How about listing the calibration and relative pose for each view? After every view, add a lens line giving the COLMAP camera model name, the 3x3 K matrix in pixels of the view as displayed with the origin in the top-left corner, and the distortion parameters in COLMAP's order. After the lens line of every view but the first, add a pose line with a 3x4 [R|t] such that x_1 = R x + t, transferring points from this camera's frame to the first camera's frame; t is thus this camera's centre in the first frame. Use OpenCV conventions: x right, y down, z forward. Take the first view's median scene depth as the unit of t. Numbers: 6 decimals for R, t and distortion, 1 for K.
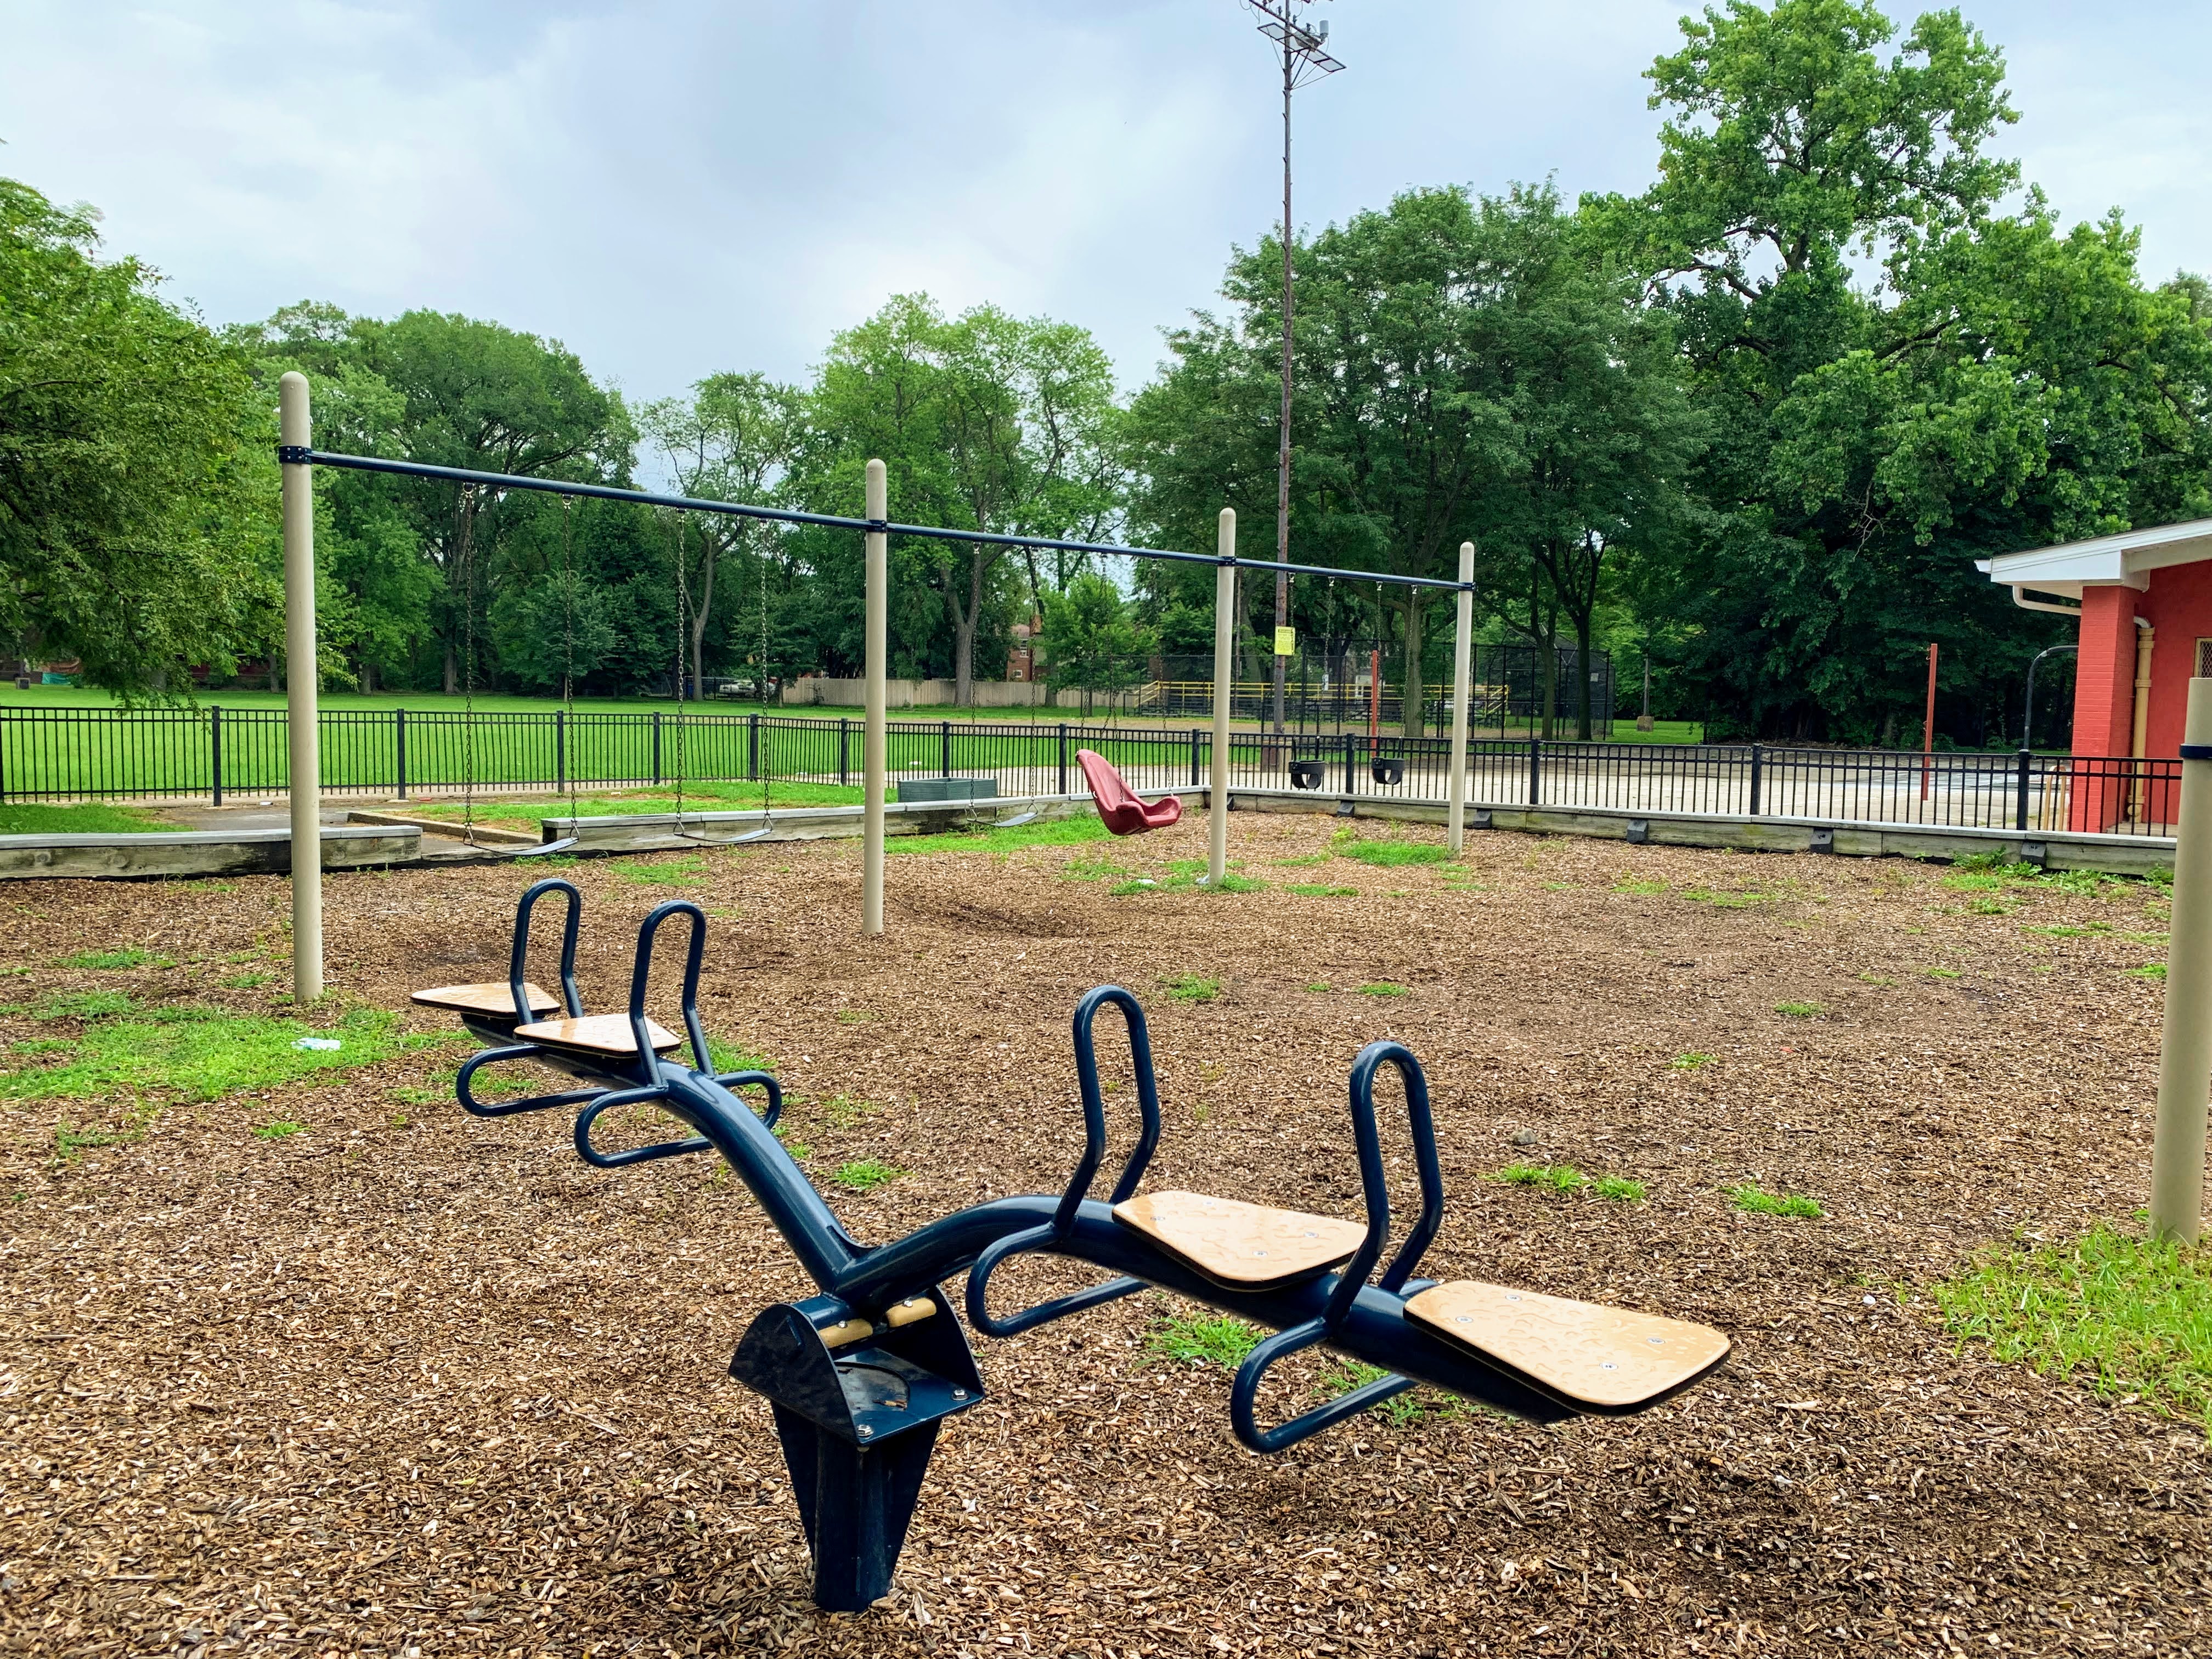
lens RADIAL K [[1696.7, 0, 1118.6], [0, 1696.7, 841.4], [0, 0, 1]] dist [0.044641, -0.043960]
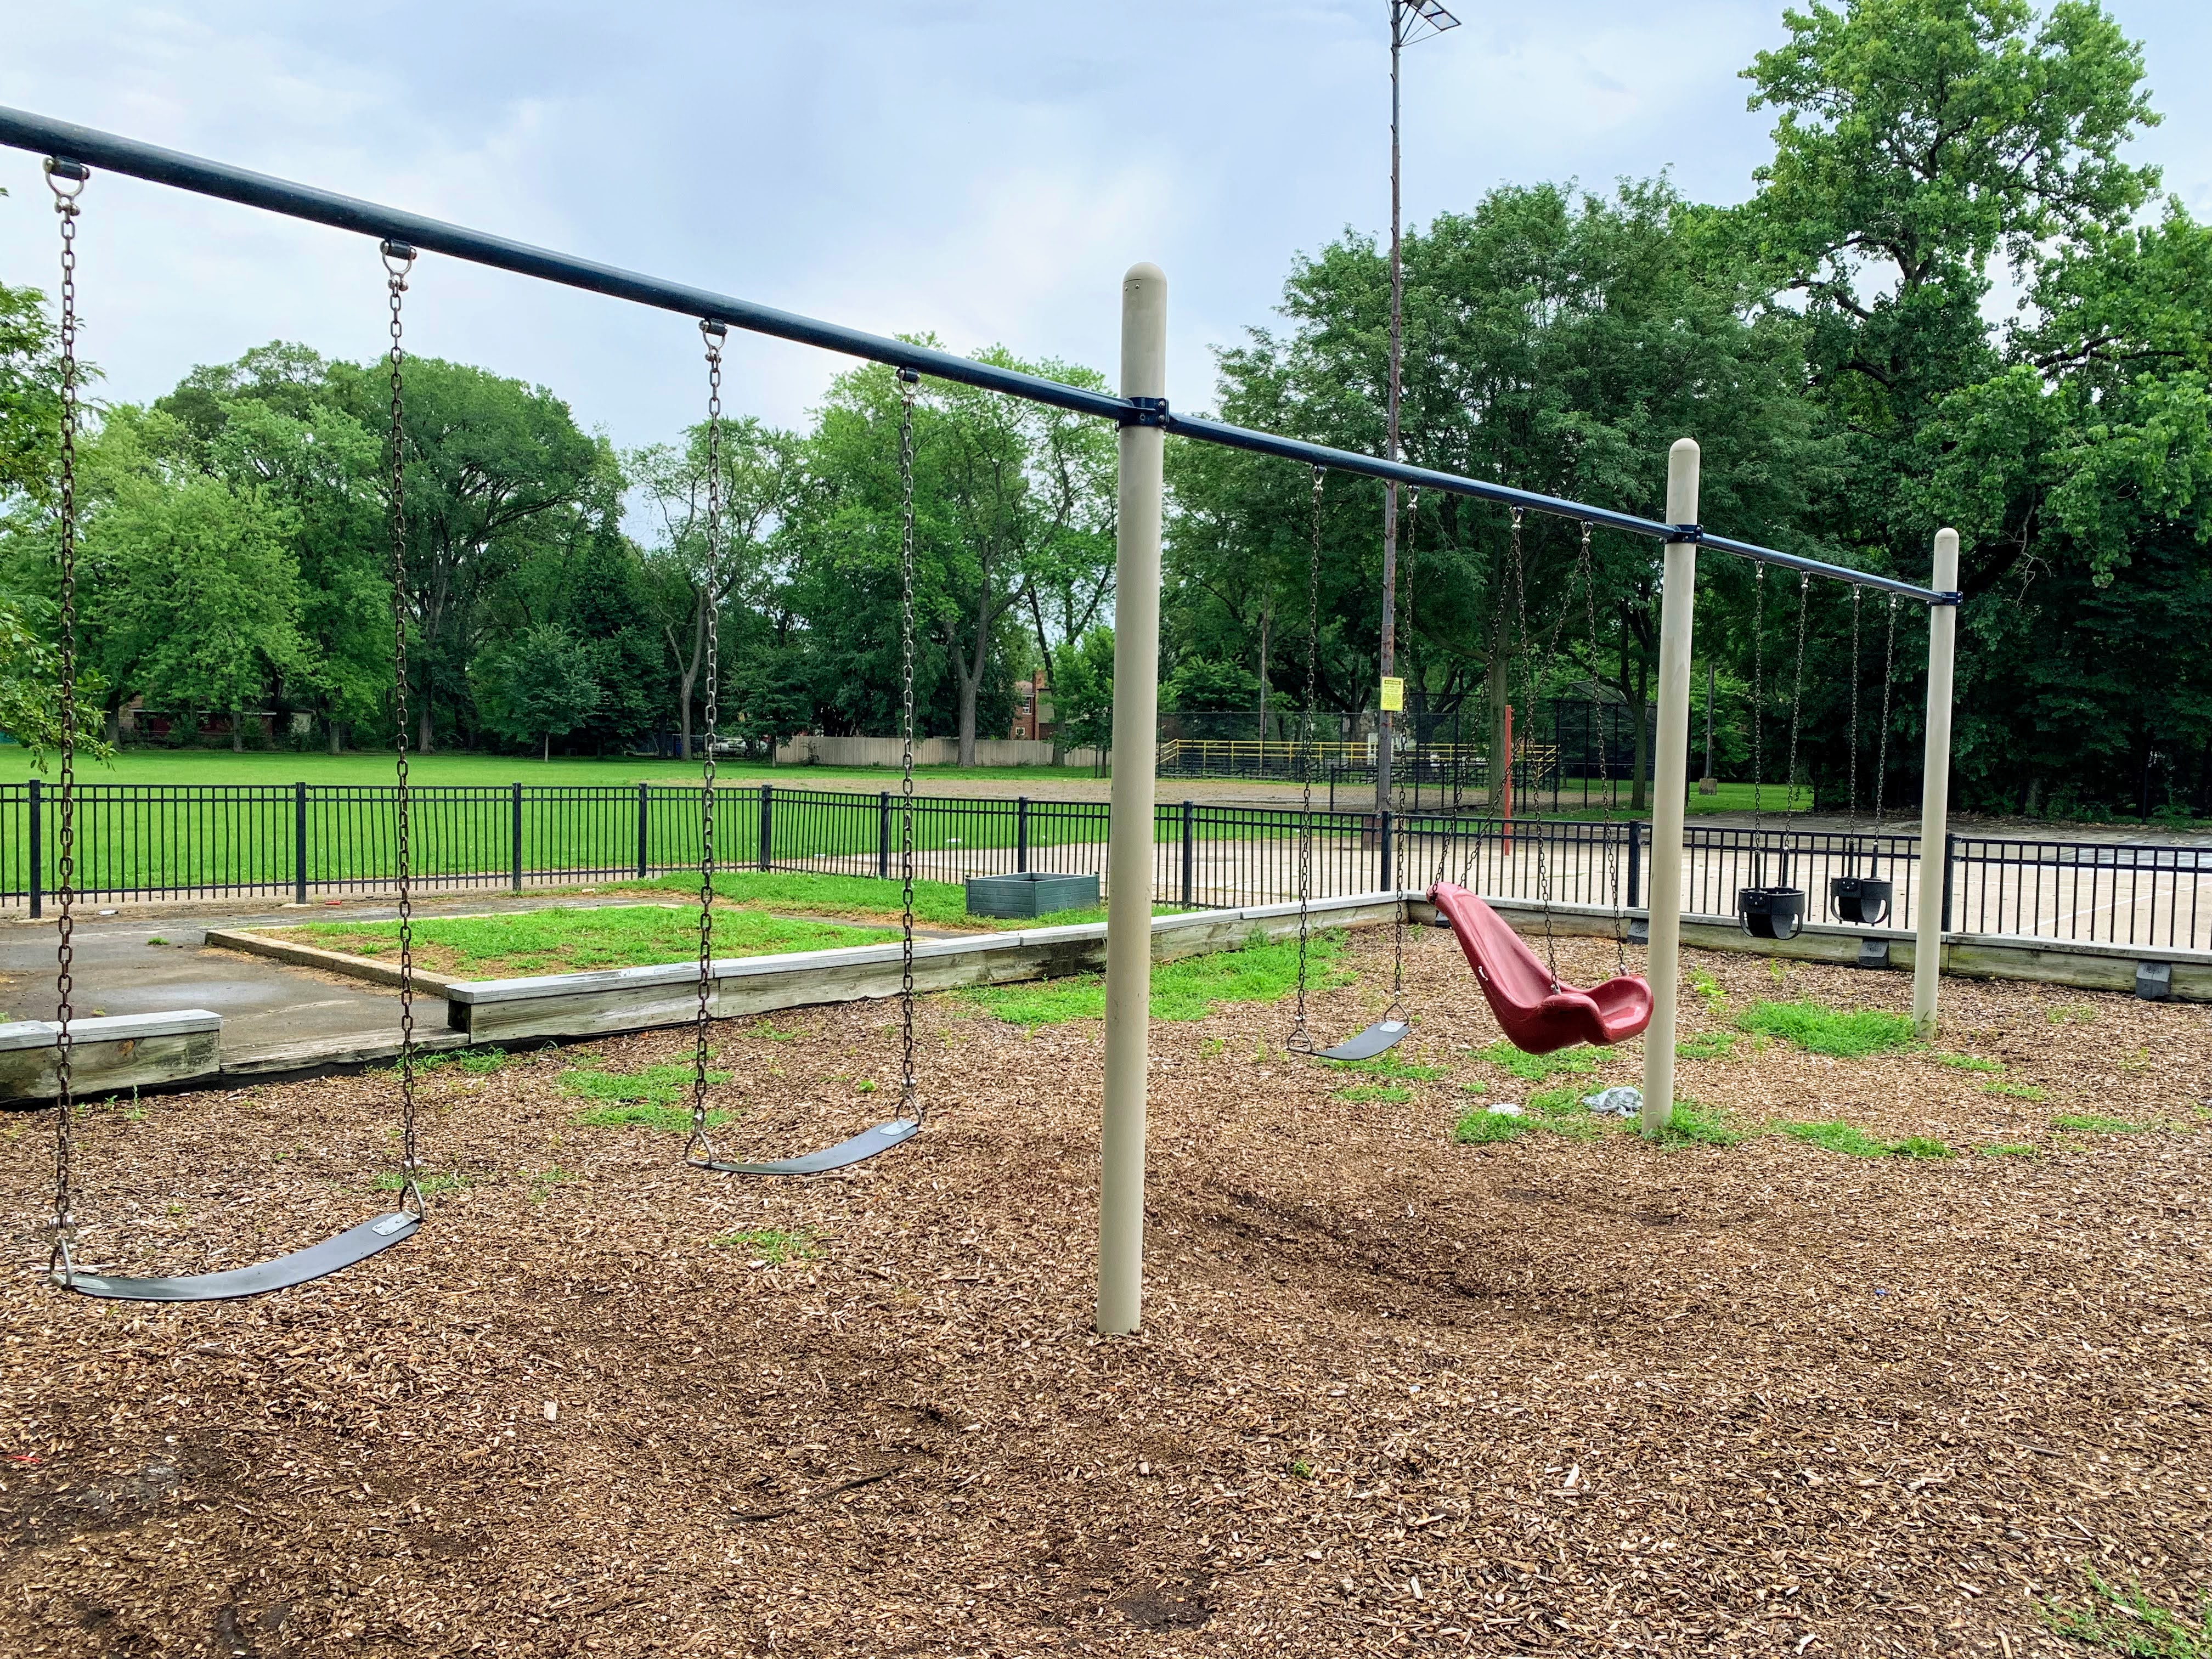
lens RADIAL K [[1696.7, 0, 1112.9], [0, 1696.7, 837.2], [0, 0, 1]] dist [0.044641, -0.043960]
pose [[0.999988, 0.000055, 0.004961, -0.031118], [0.000125, 0.999344, -0.036218, -0.012137], [-0.004960, 0.036218, 0.999332, 0.114450]]
